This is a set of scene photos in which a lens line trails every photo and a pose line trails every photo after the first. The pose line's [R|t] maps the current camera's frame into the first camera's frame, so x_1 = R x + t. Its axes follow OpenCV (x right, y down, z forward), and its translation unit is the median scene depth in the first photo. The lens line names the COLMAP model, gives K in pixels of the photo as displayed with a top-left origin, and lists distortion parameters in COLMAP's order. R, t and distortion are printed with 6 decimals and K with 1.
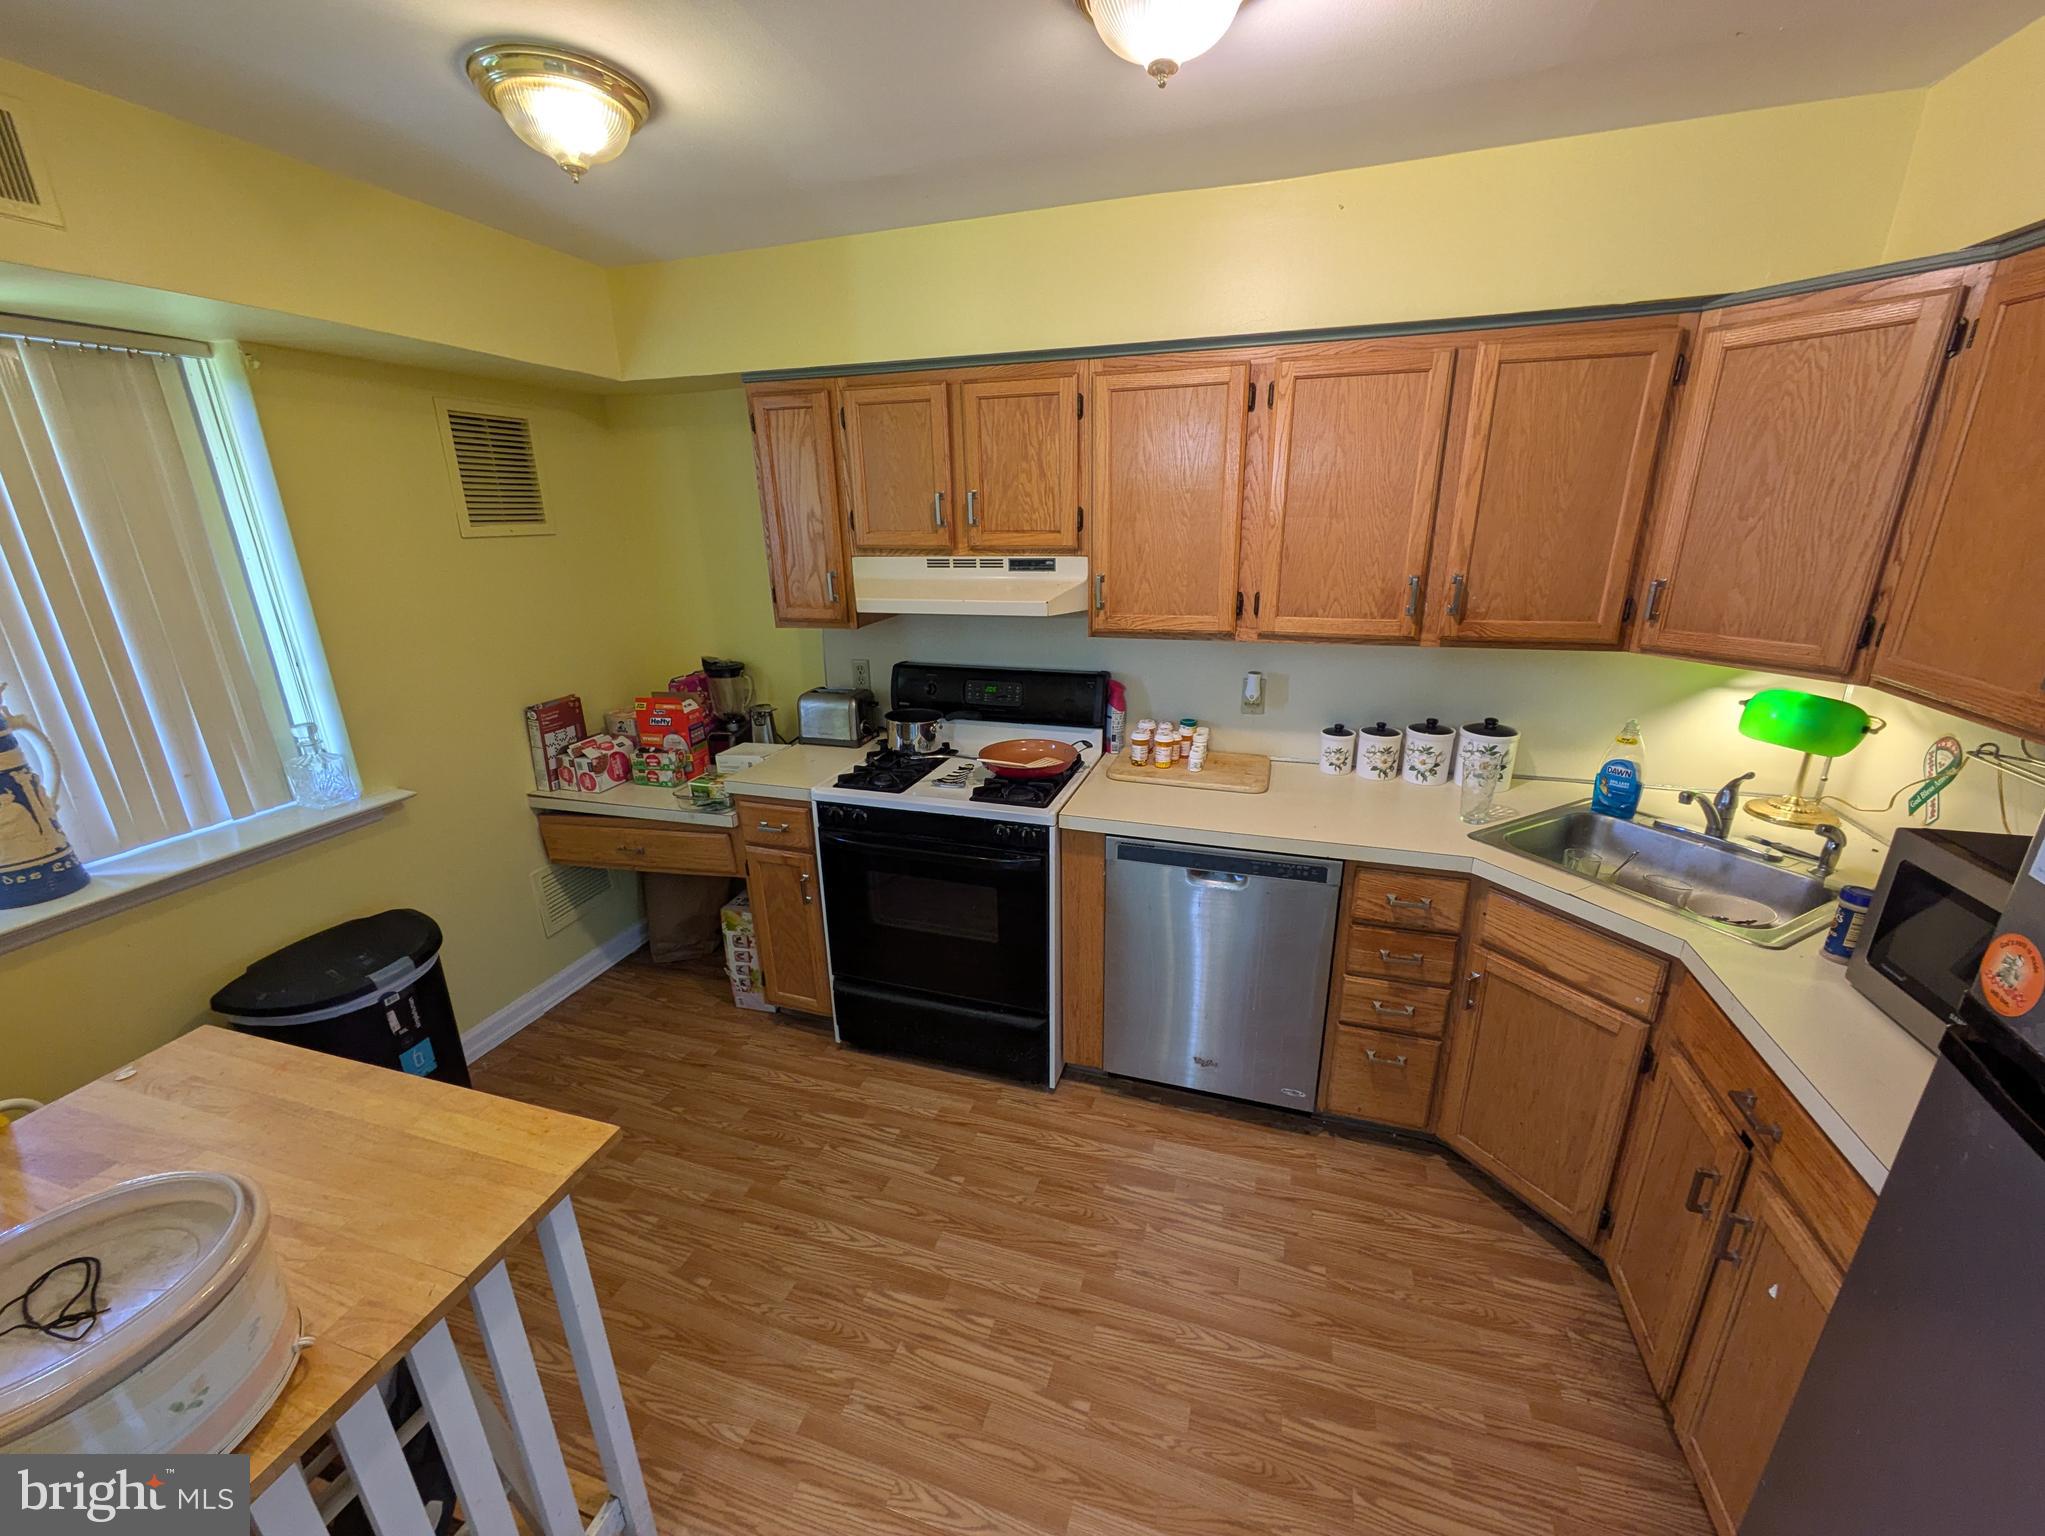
lens RADIAL K [[808.6, 0, 1024.7], [0, 808.6, 766.3], [0, 0, 1]] dist [-0.002683, -0.000456]
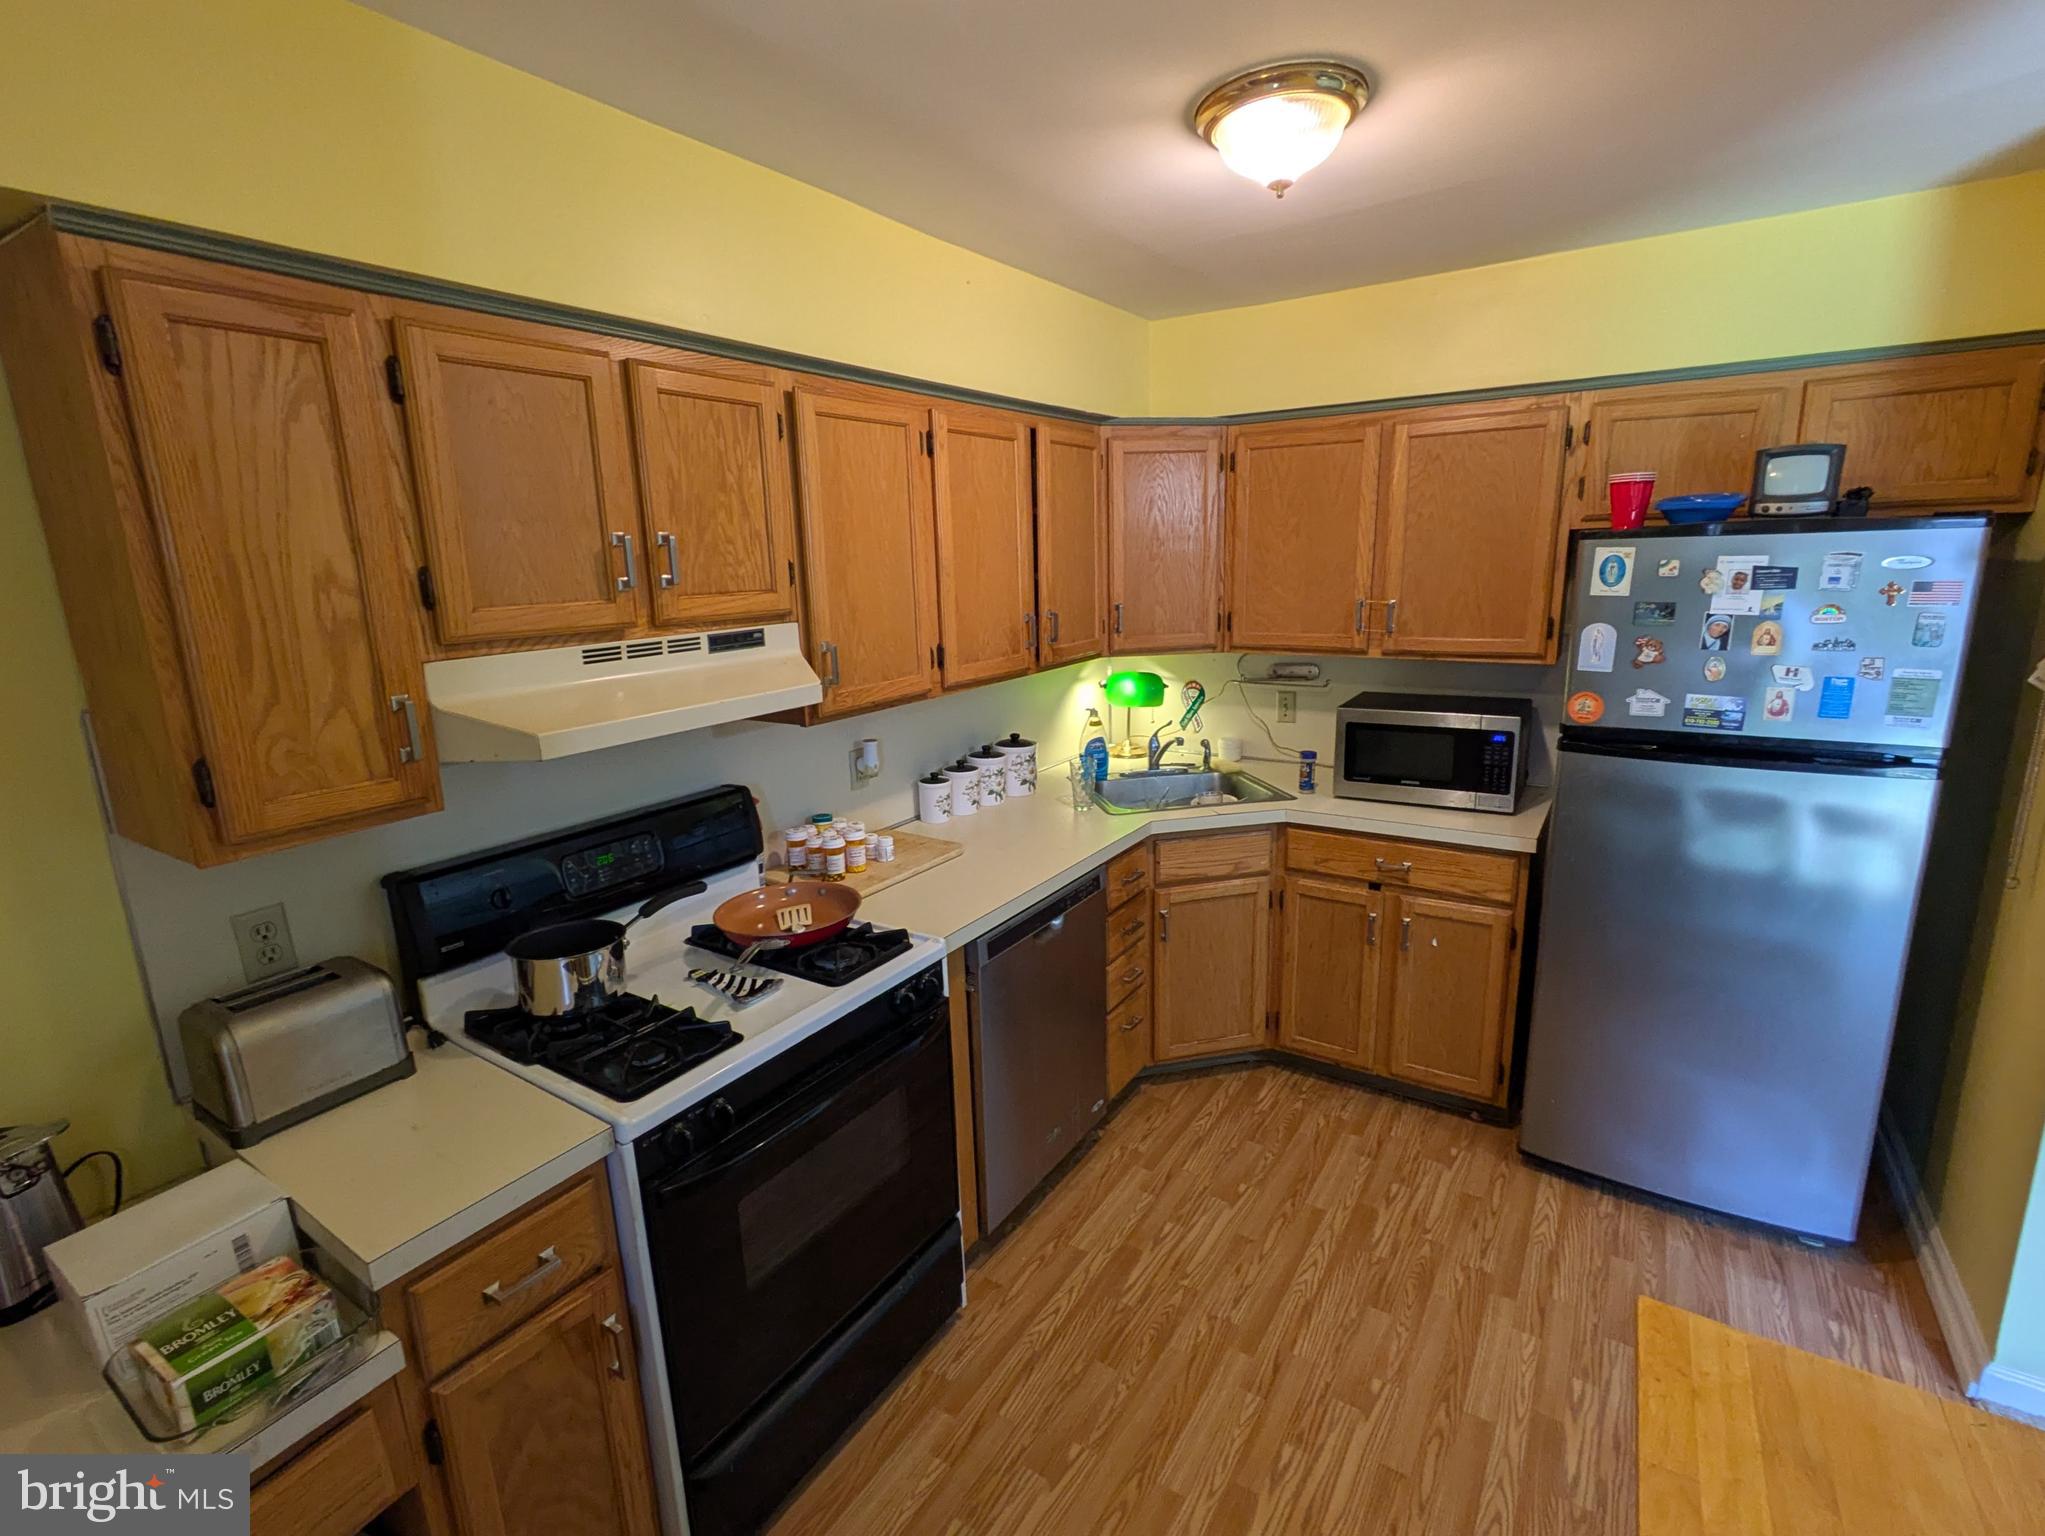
lens RADIAL K [[948.5, 0, 1025.0], [0, 948.5, 767.8], [0, 0, 1]] dist [-0.002598, -0.000853]
pose [[0.262565, -0.206155, 0.942635, -0.721532], [0.321757, 0.939703, 0.115891, -0.166548], [-0.909688, 0.272870, 0.313065, 0.569851]]
